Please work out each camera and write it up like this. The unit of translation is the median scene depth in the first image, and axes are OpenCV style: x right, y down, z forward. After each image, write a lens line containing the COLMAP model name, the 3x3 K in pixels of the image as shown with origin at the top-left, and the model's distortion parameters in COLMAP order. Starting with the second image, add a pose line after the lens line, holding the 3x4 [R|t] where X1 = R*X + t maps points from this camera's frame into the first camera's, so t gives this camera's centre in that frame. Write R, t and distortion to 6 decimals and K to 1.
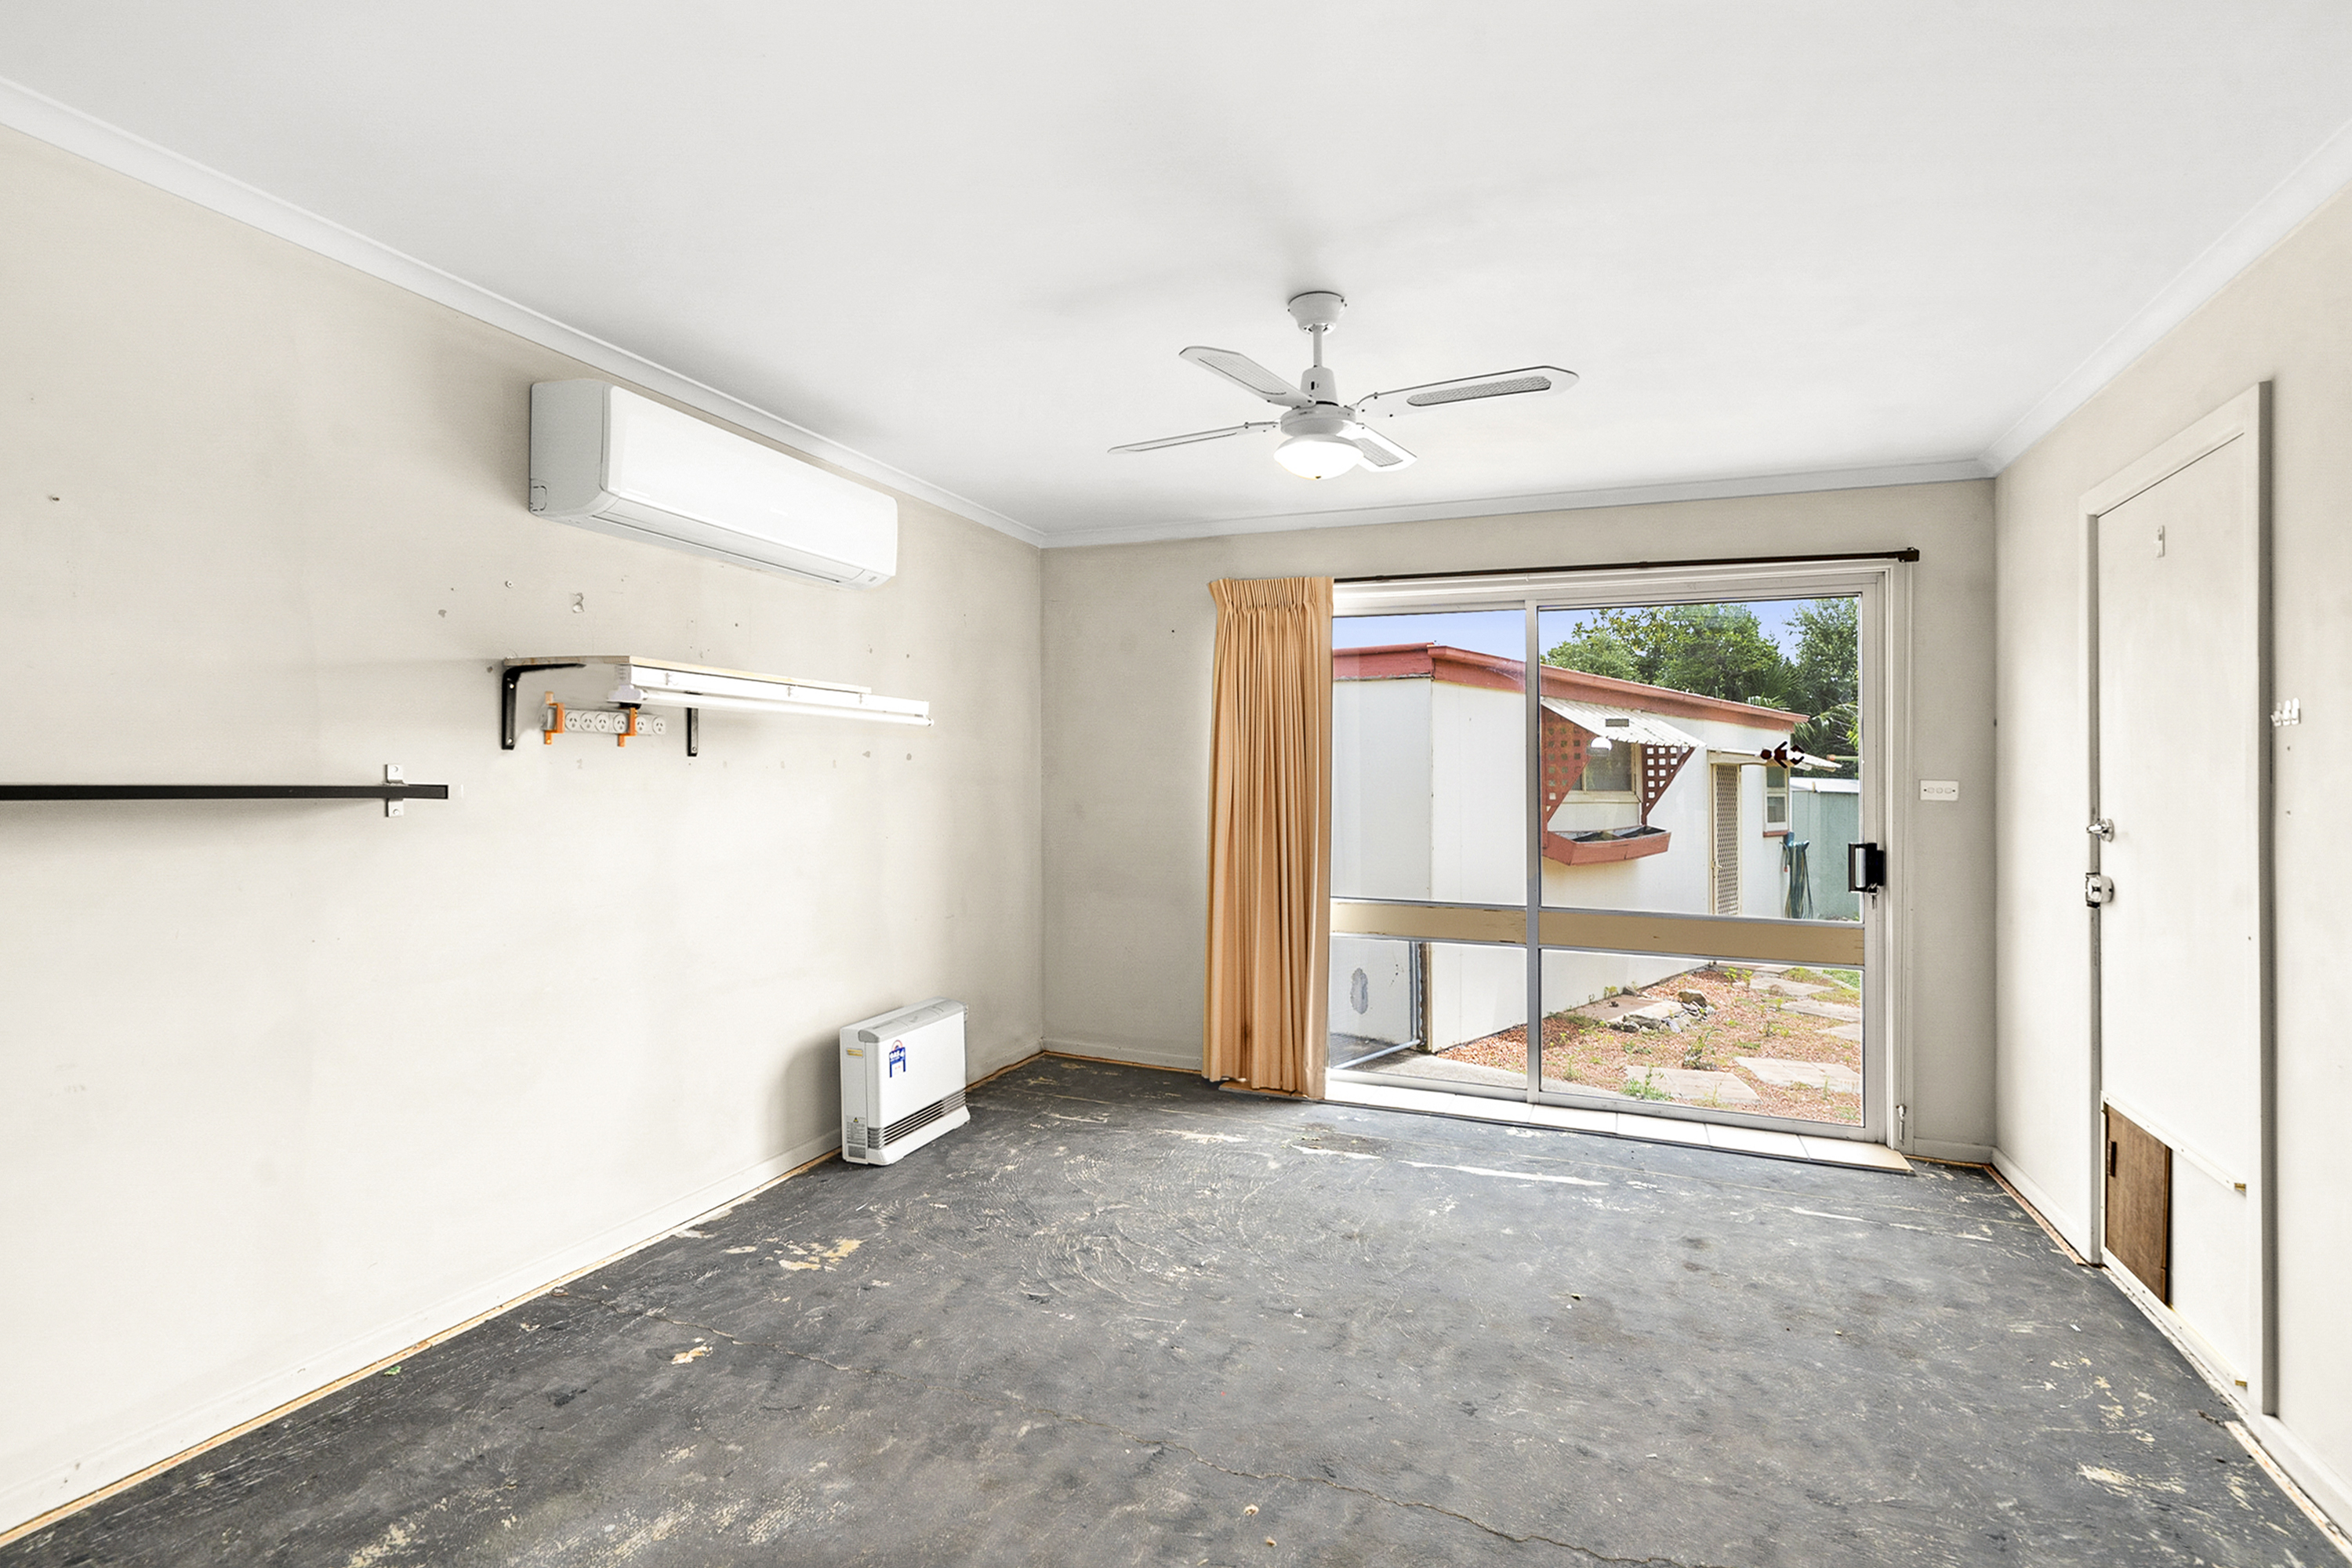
lens RADIAL K [[1068.1, 0, 1170.3], [0, 1068.1, 782.8], [0, 0, 1]] dist [0.001979, 0.000416]
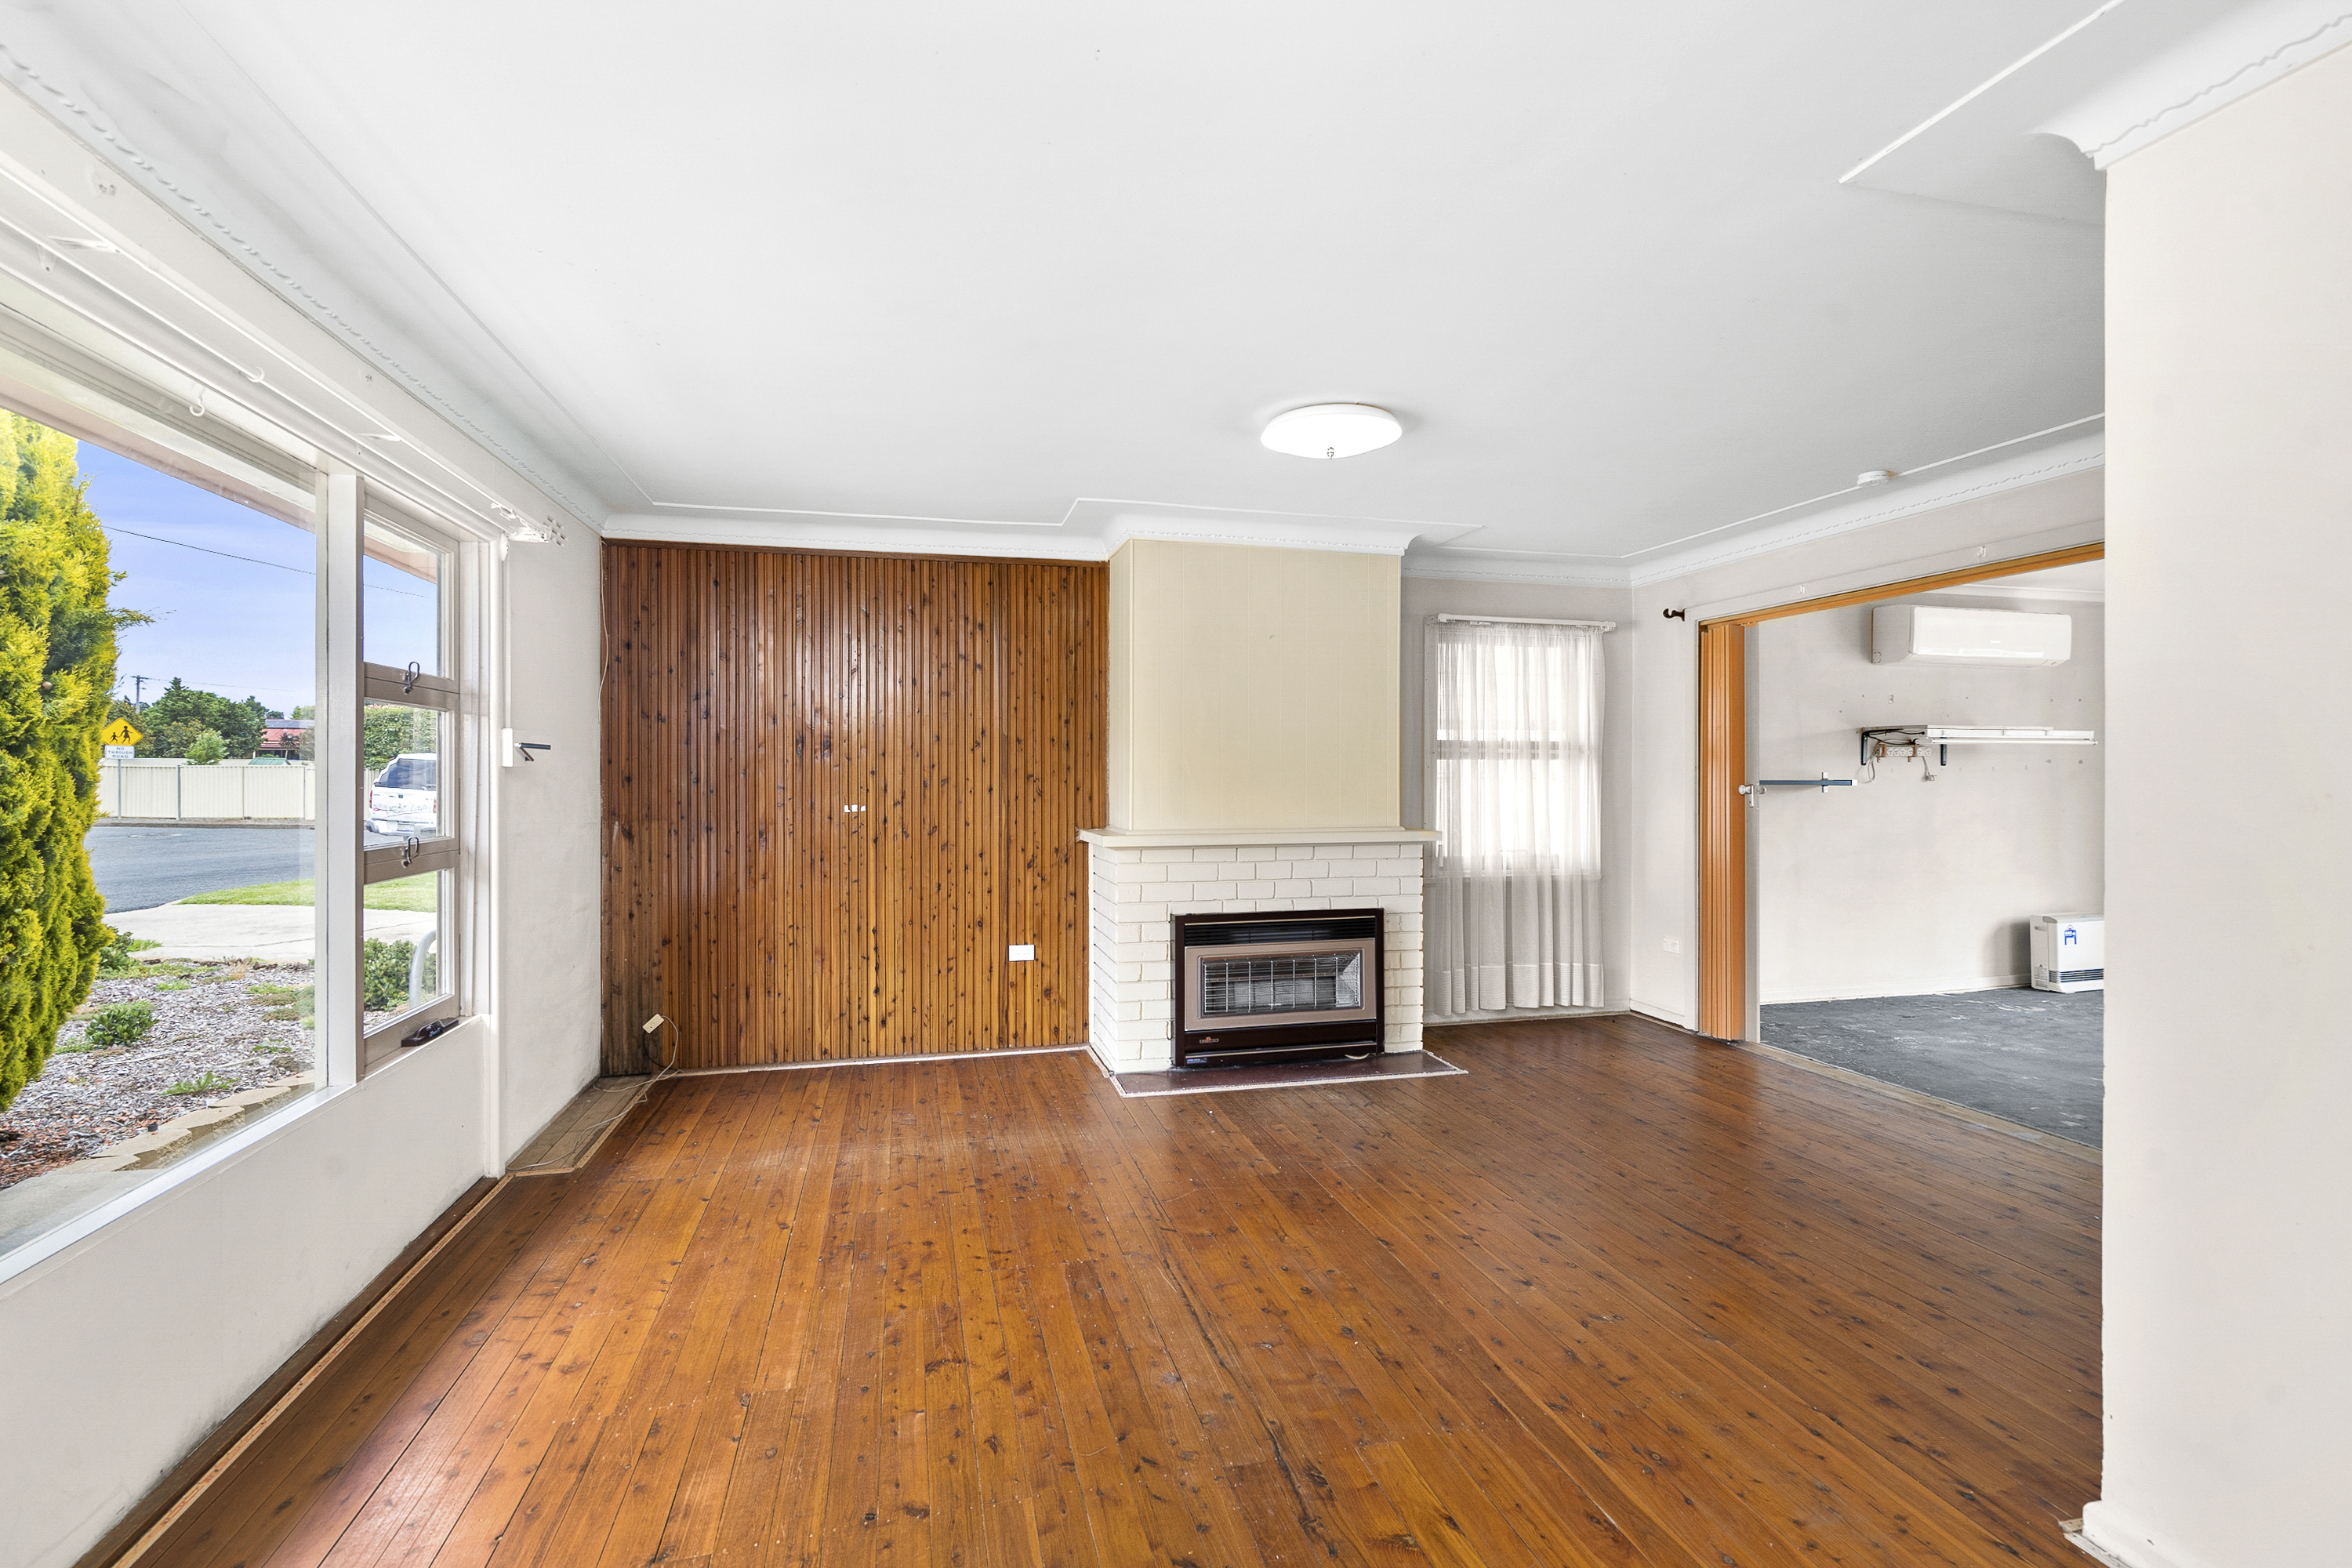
lens RADIAL K [[1068.1, 0, 1166.4], [0, 1068.1, 790.1], [0, 0, 1]] dist [0.001979, 0.000416]
pose [[0.594857, 0.001411, -0.803830, 0.291355], [-0.000700, 0.999999, 0.001238, 0.017542], [0.803831, -0.000174, 0.594857, -1.317348]]
